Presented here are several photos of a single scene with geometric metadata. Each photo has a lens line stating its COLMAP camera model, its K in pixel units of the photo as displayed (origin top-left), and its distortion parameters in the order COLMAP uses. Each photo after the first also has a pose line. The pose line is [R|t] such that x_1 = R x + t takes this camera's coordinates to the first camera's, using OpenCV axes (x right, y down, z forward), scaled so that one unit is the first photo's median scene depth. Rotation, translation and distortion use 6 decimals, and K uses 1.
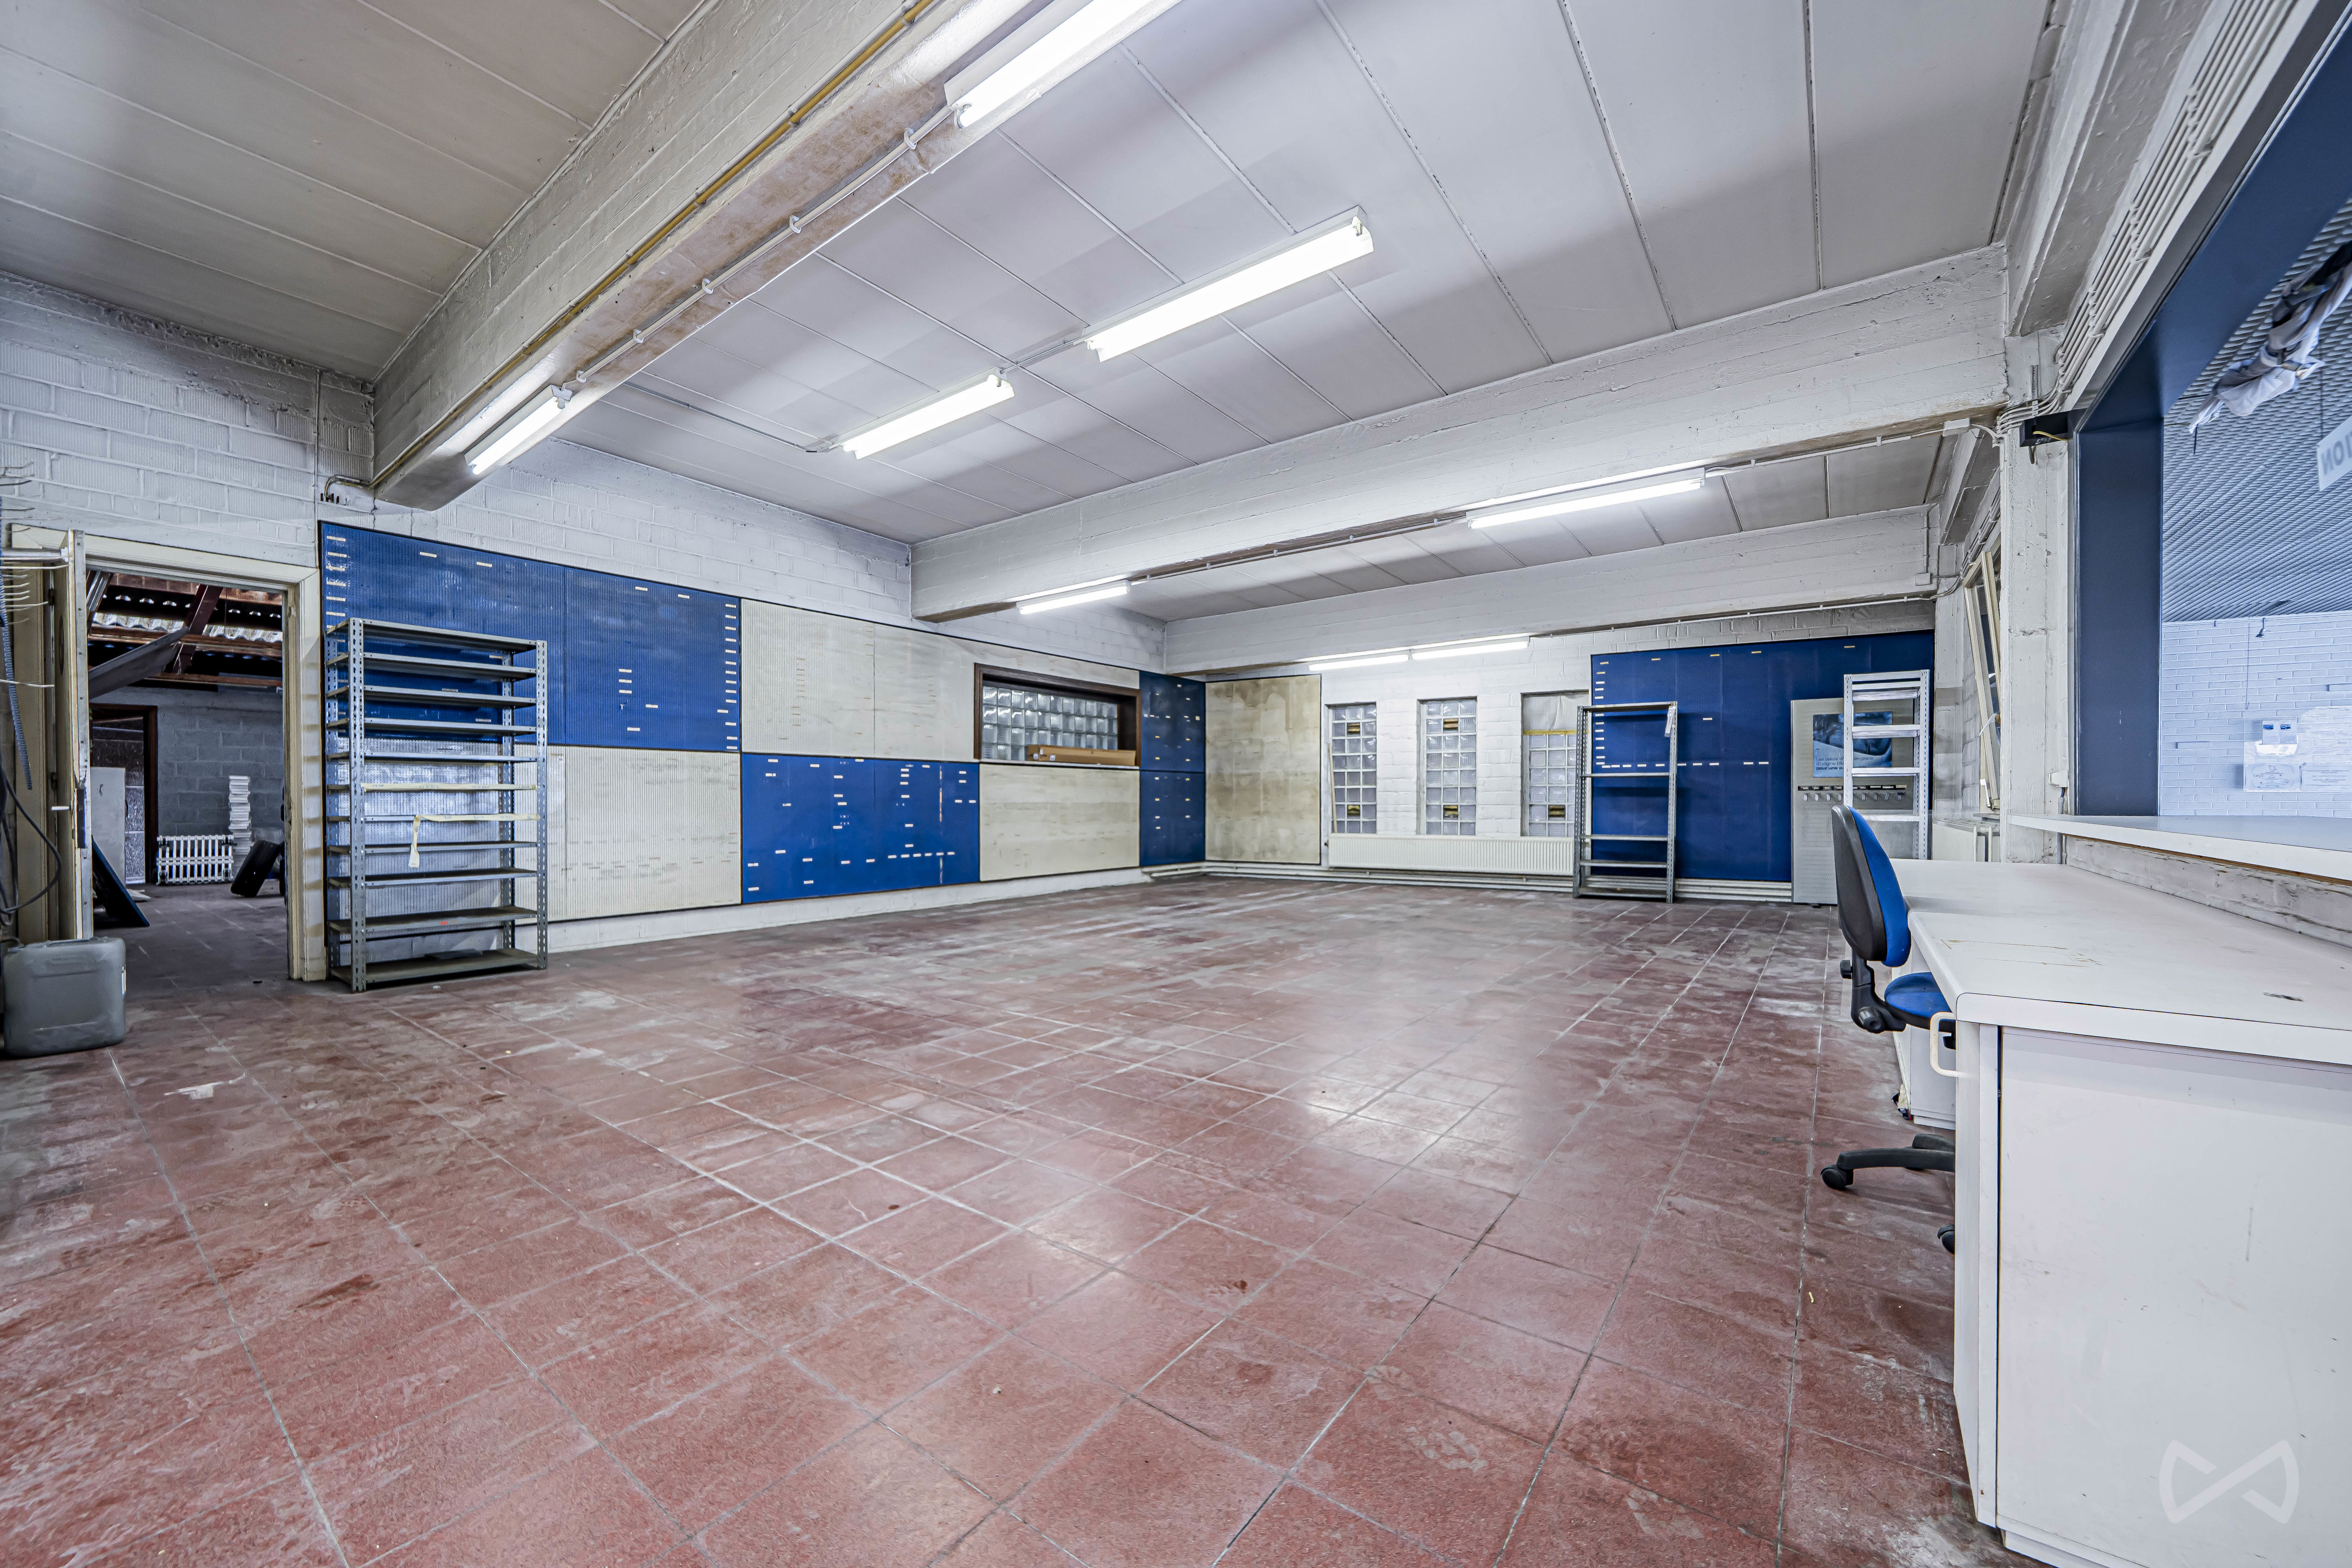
lens RADIAL K [[880.6, 0, 1183.4], [0, 880.6, 803.1], [0, 0, 1]] dist [-0.001137, -0.000109]
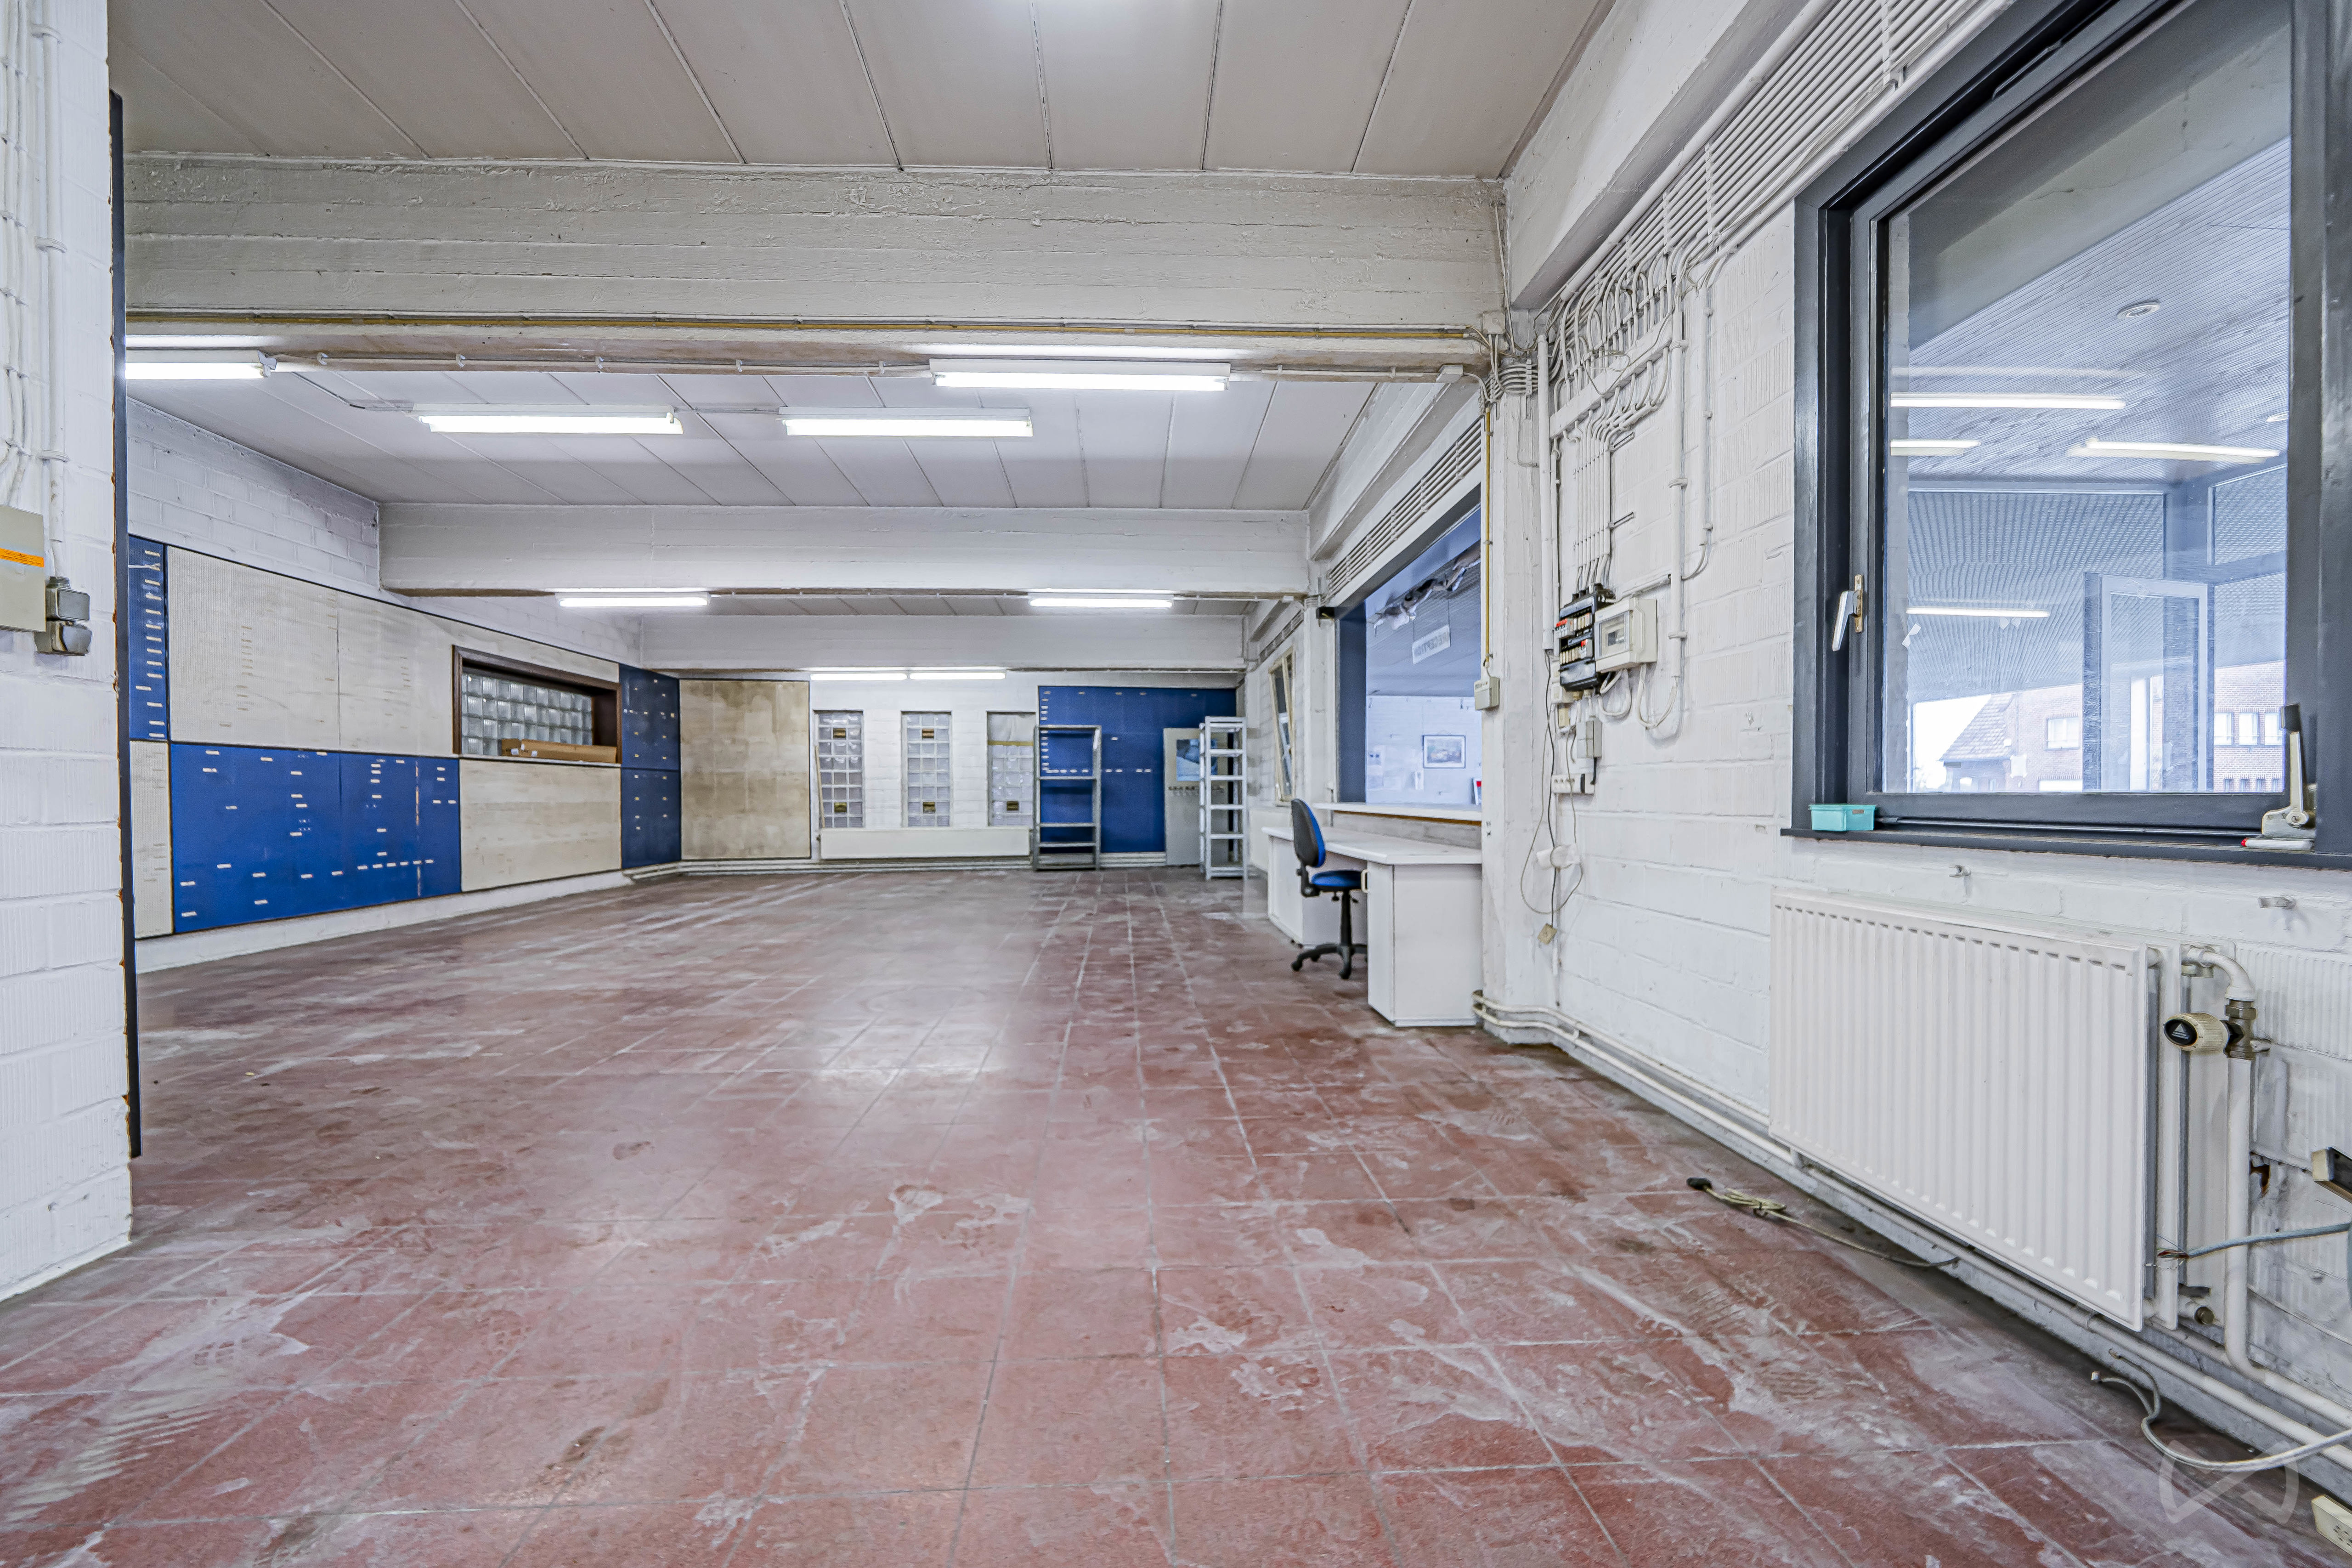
lens RADIAL K [[880.6, 0, 1164.9], [0, 880.6, 793.4], [0, 0, 1]] dist [-0.001137, -0.000109]
pose [[0.768330, -0.002959, 0.640047, -0.245351], [0.008578, 0.999947, -0.005674, 0.000698], [-0.639996, 0.009850, 0.768315, -0.130210]]
